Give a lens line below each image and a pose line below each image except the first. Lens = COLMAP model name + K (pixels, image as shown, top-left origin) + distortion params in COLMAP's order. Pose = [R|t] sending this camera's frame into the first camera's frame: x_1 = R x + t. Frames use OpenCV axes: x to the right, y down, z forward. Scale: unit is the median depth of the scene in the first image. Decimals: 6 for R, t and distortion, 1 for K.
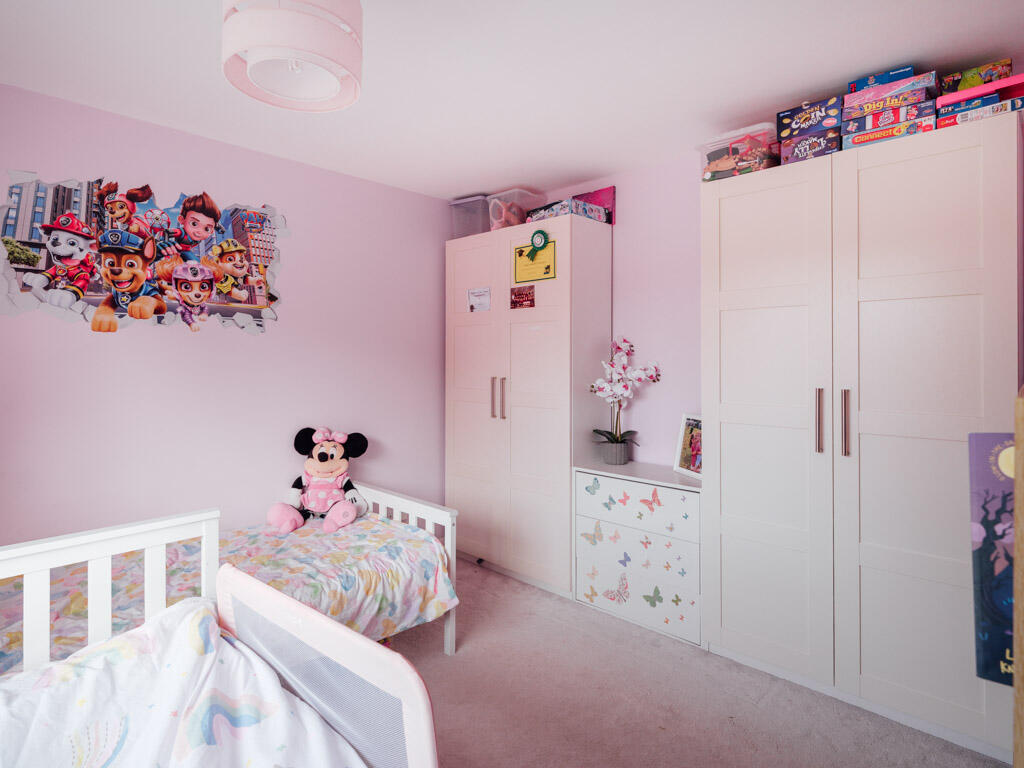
lens RADIAL K [[555.7, 0, 518.0], [0, 555.7, 359.8], [0, 0, 1]] dist [0.010566, -0.007807]
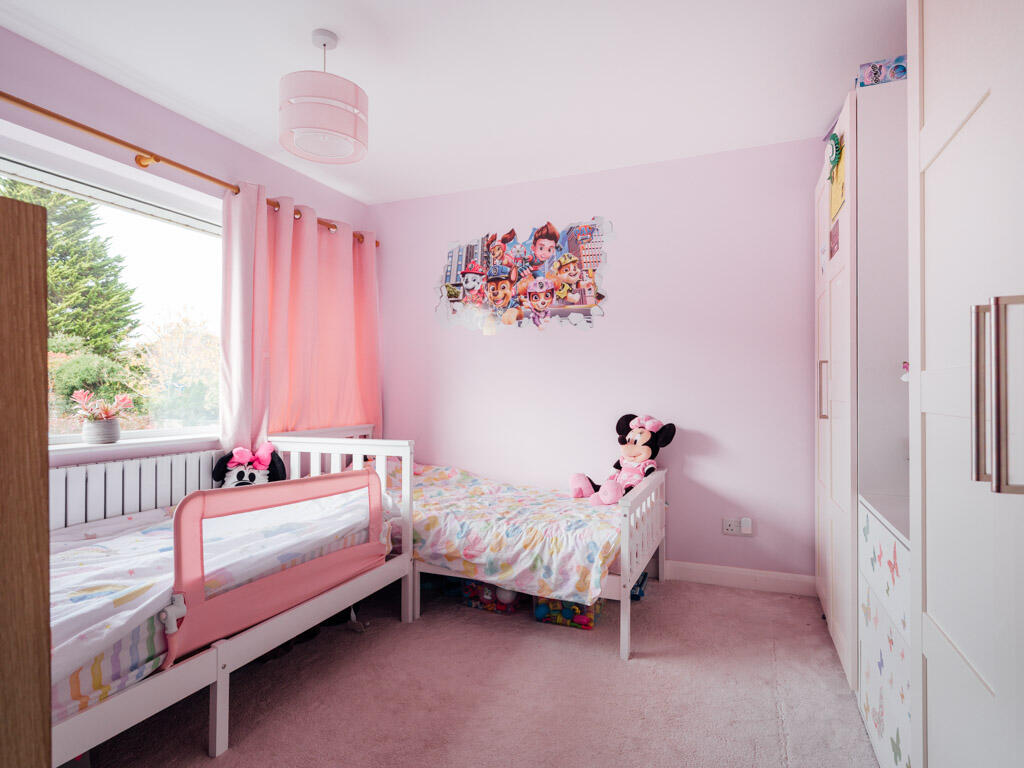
lens RADIAL K [[555.7, 0, 511.5], [0, 555.7, 385.8], [0, 0, 1]] dist [0.010566, -0.007807]
pose [[0.365553, -0.003250, -0.930785, 0.623725], [0.000233, 0.999994, -0.003401, 0.084764], [0.930790, 0.001026, 0.365552, 0.473757]]
